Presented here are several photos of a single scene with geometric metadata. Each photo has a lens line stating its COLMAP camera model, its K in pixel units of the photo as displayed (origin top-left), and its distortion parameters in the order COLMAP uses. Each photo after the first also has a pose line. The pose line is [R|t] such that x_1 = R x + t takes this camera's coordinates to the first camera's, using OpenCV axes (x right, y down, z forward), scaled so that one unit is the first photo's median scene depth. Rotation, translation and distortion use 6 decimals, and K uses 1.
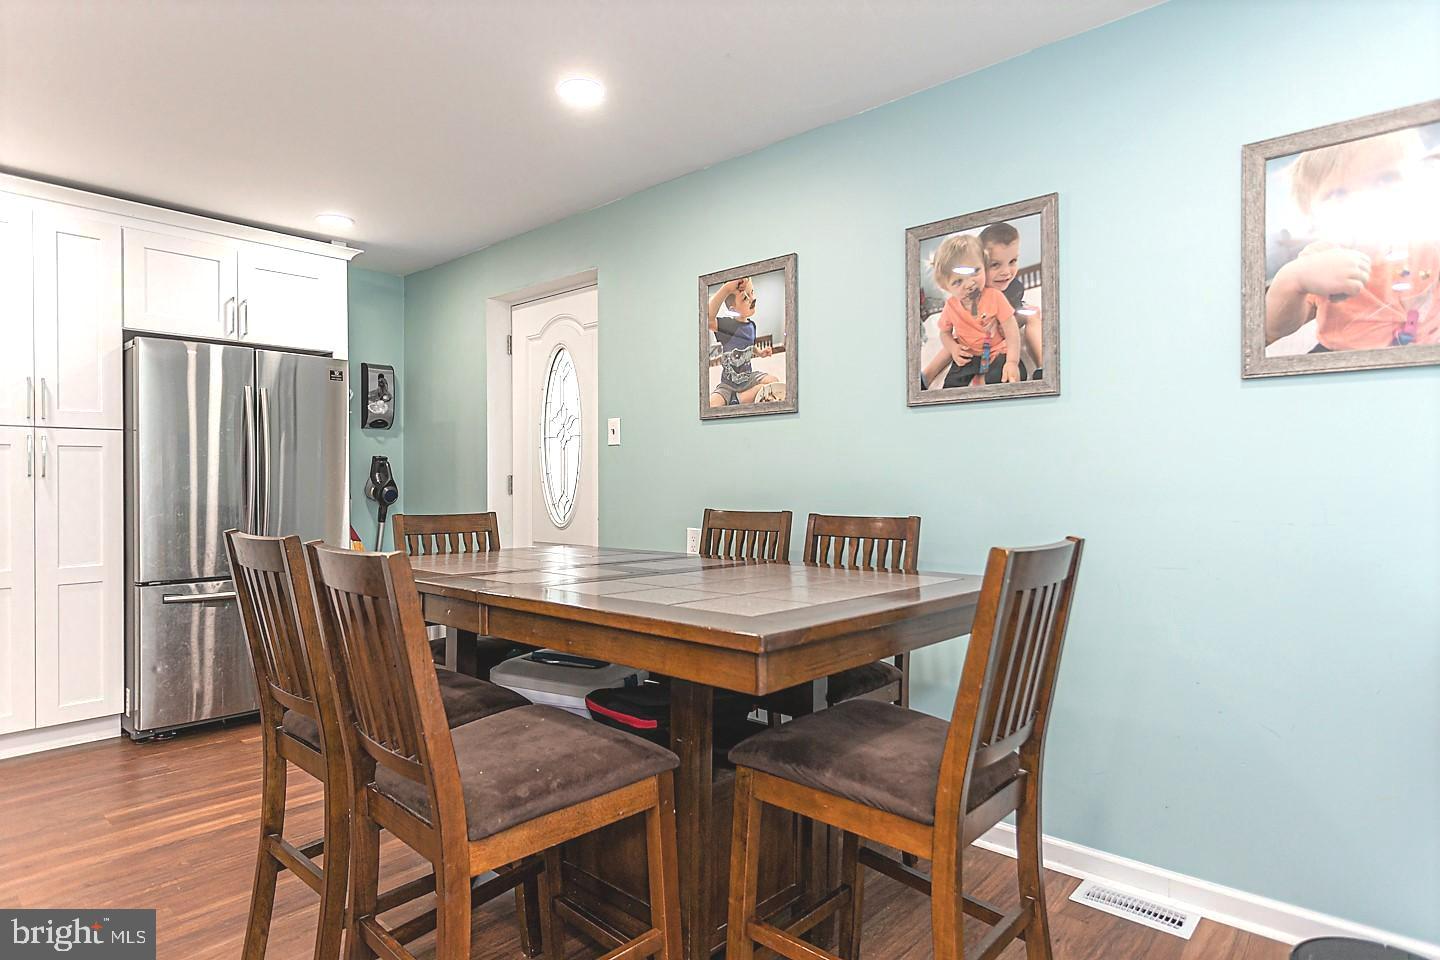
lens RADIAL K [[812.5, 0, 720.0], [0, 812.5, 480.0], [0, 0, 1]] dist [0.005233, 0.000827]
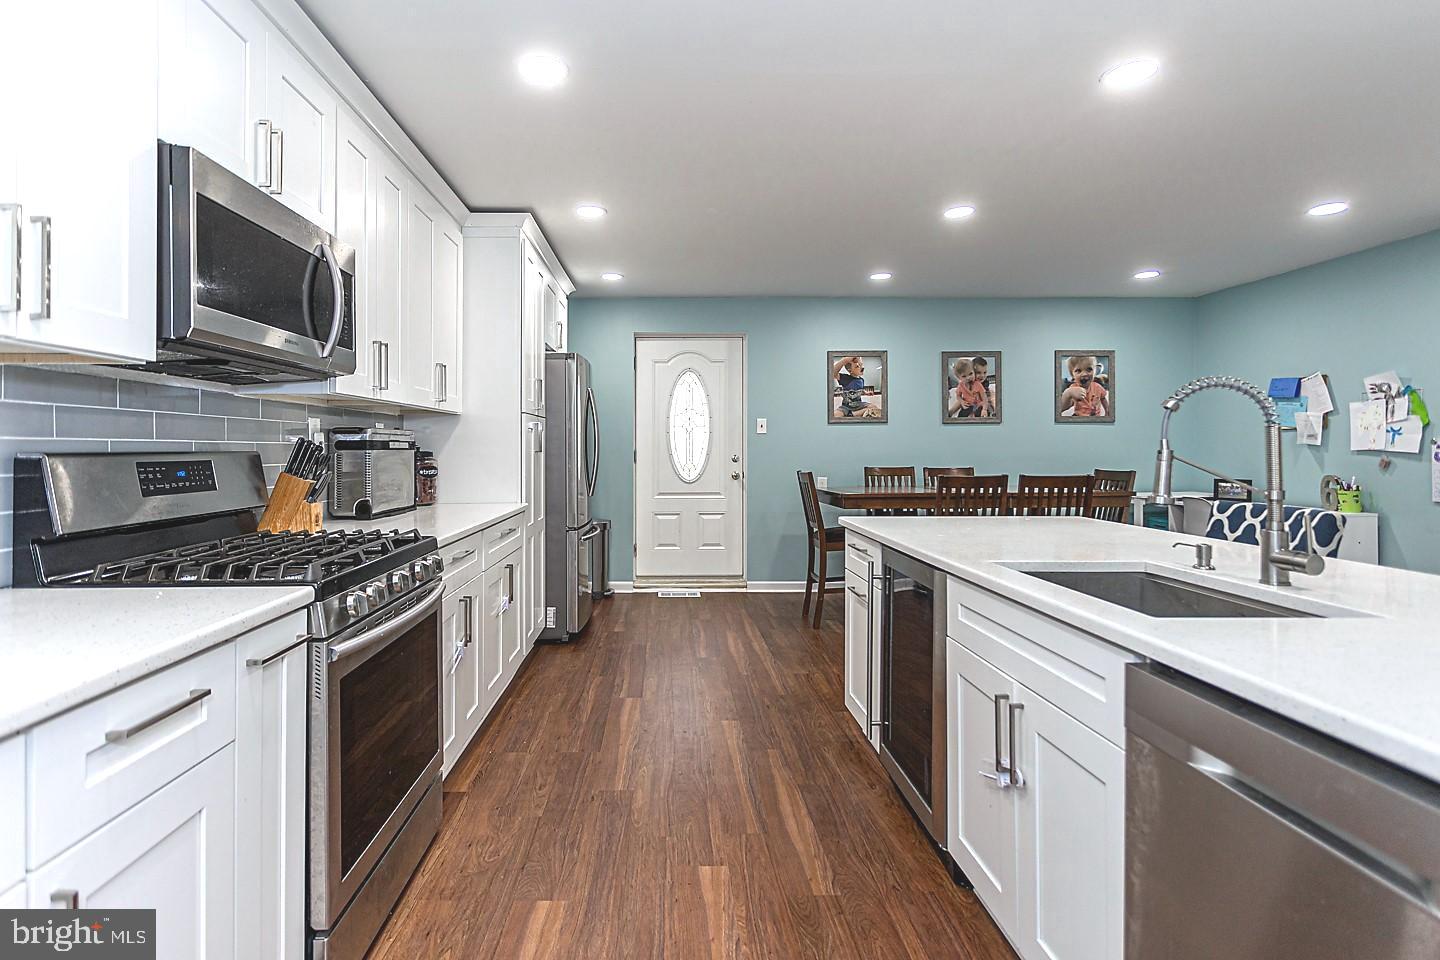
lens RADIAL K [[702.2, 0, 685.0], [0, 702.2, 444.3], [0, 0, 1]] dist [0.003992, 0.001145]
pose [[0.727570, 0.005376, 0.686012, -1.560762], [-0.000283, 0.999972, -0.007537, -0.009070], [-0.686033, 0.005290, 0.727551, -0.013743]]
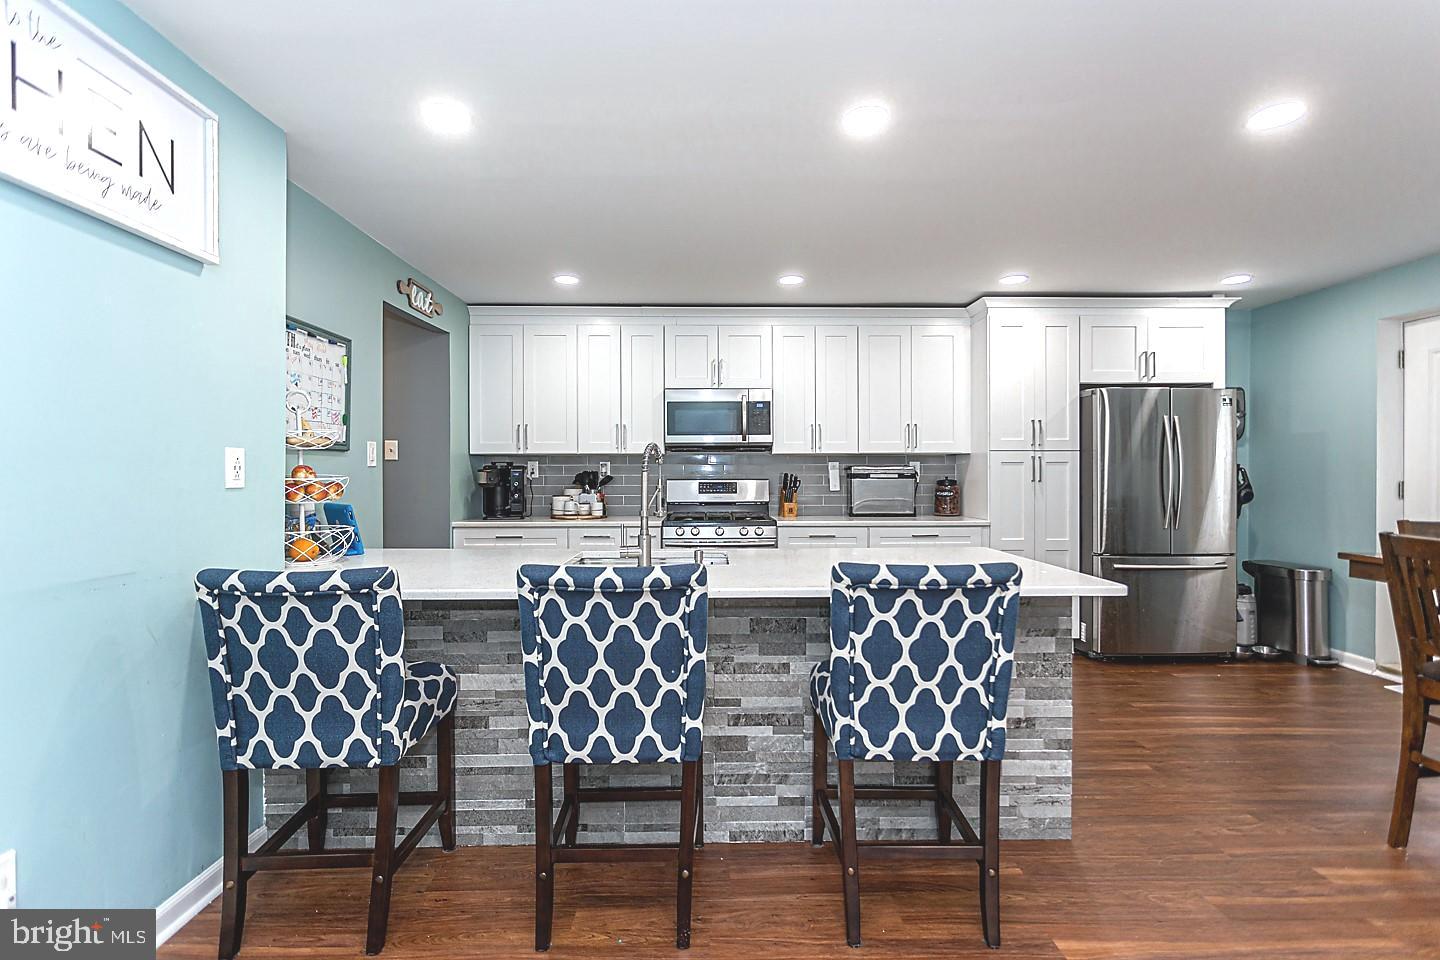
lens RADIAL K [[676.5, 0, 713.9], [0, 676.5, 482.7], [0, 0, 1]] dist [0.000839, -0.000594]
pose [[0.672357, 0.013527, -0.740103, -0.295725], [-0.000922, 0.999848, 0.017437, -0.026520], [0.740226, -0.011042, 0.672267, -0.388022]]
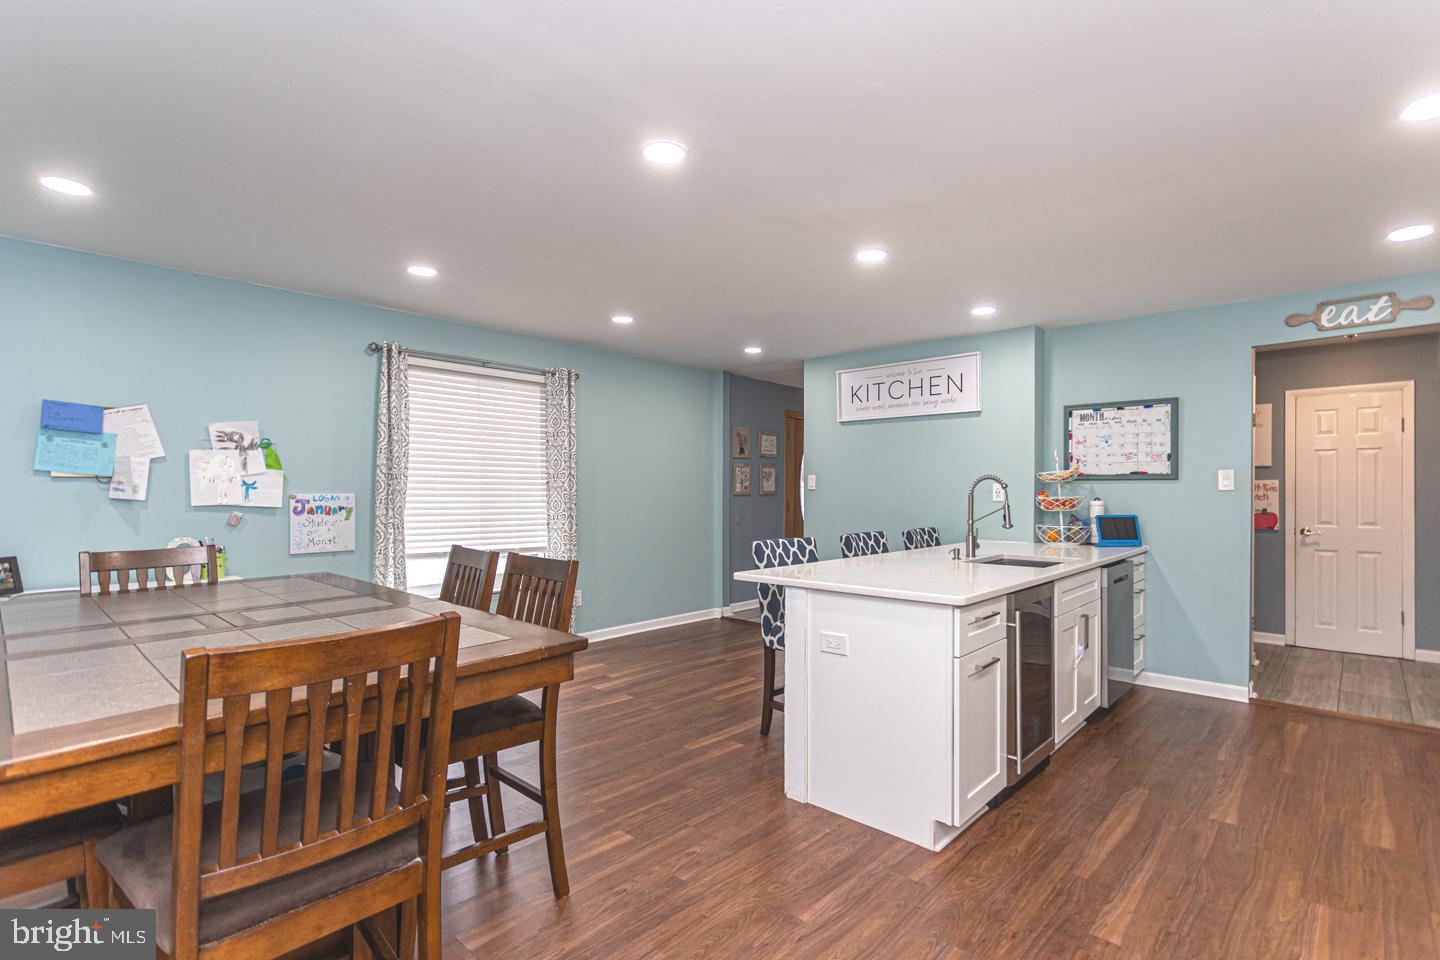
lens RADIAL K [[687.3, 0, 726.8], [0, 687.3, 490.6], [0, 0, 1]] dist [0.002833, 0.000295]
pose [[-0.999945, 0.001429, 0.010419, -0.503670], [0.001424, 0.999999, -0.000493, -0.032925], [-0.010420, -0.000478, -0.999946, 1.286195]]
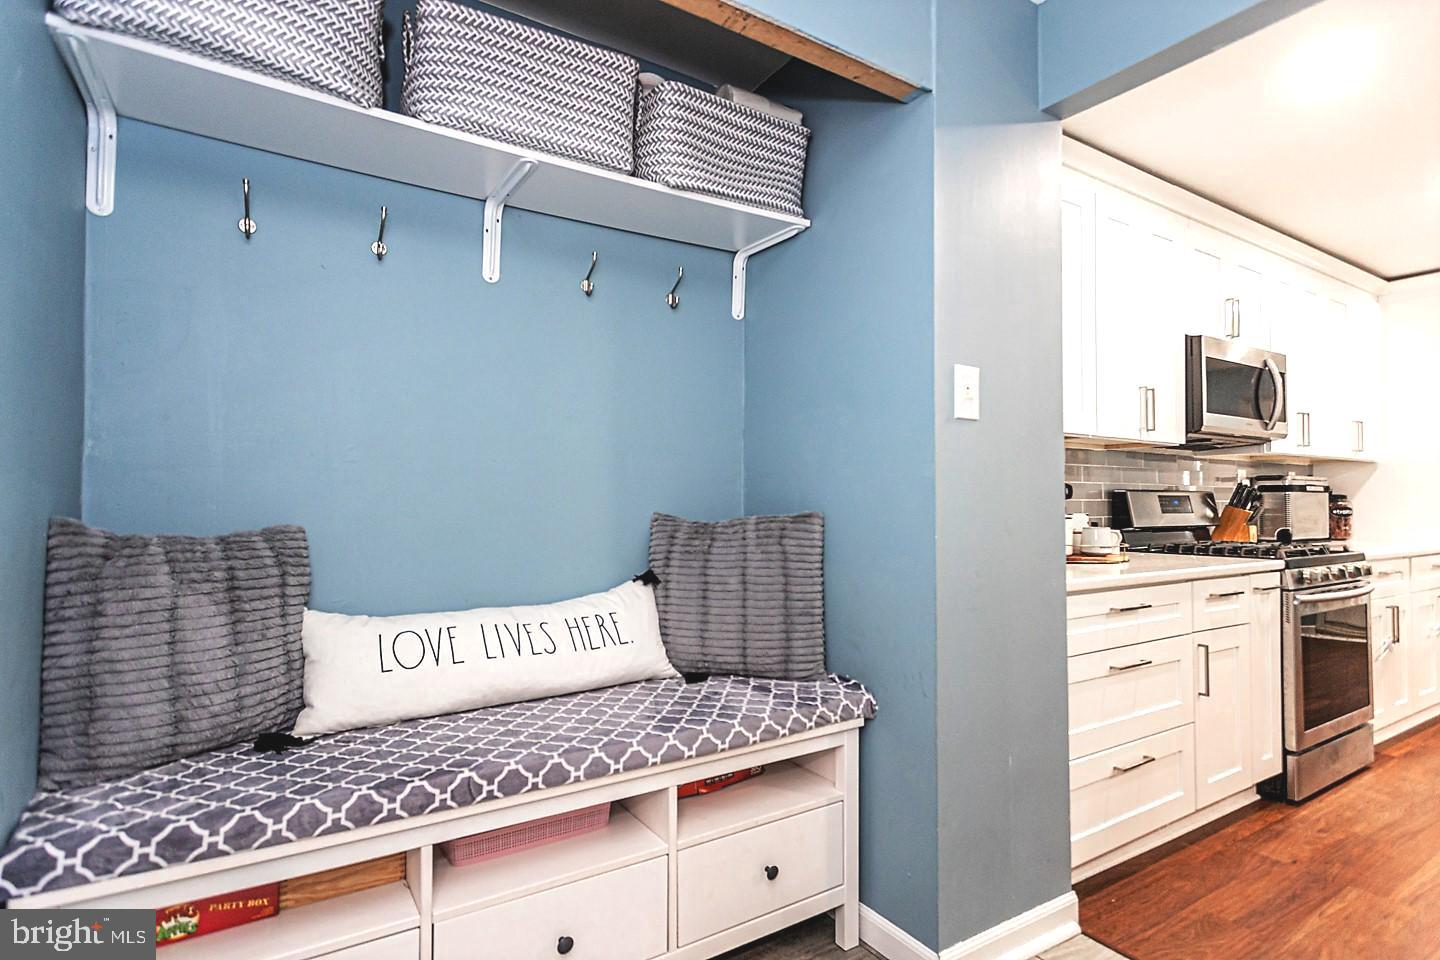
lens RADIAL K [[682.2, 0, 720.5], [0, 682.2, 475.9], [0, 0, 1]] dist [0.002791, 0.000808]
pose [[0.953740, 0.000973, -0.300630, -1.800770], [-0.011190, 0.999417, -0.032267, 0.011532], [0.300423, 0.034139, 0.953195, -0.466200]]
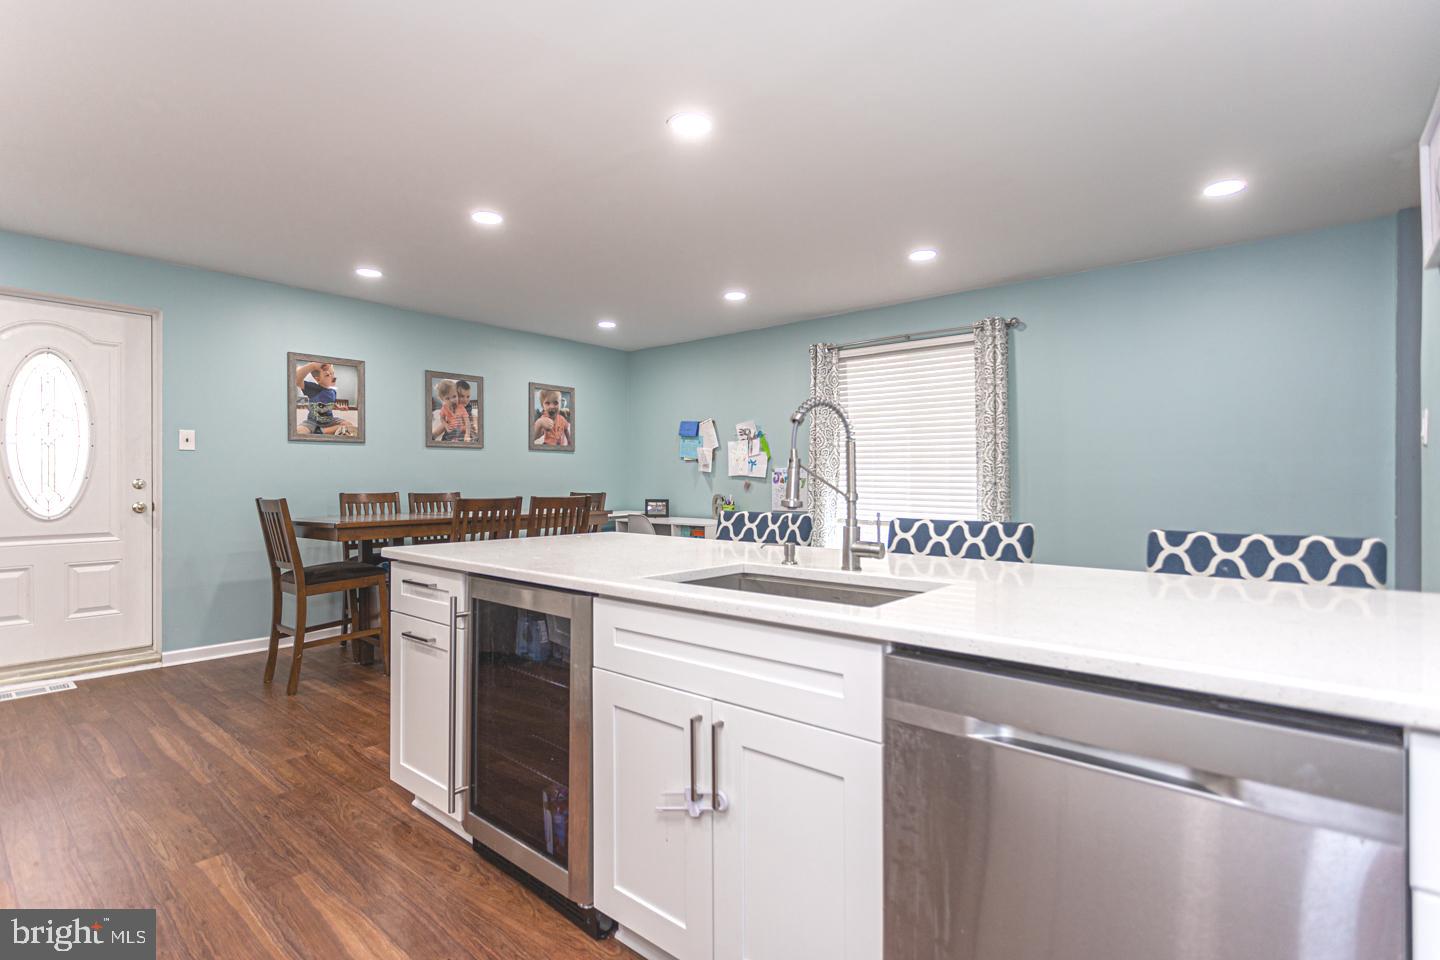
lens RADIAL K [[676.5, 0, 713.9], [0, 676.5, 482.7], [0, 0, 1]] dist [0.000839, -0.000594]
pose [[-0.028101, -0.000563, 0.999605, -1.498425], [-0.001326, 0.999999, 0.000526, 0.010331], [-0.999604, -0.001310, -0.028102, 0.198549]]
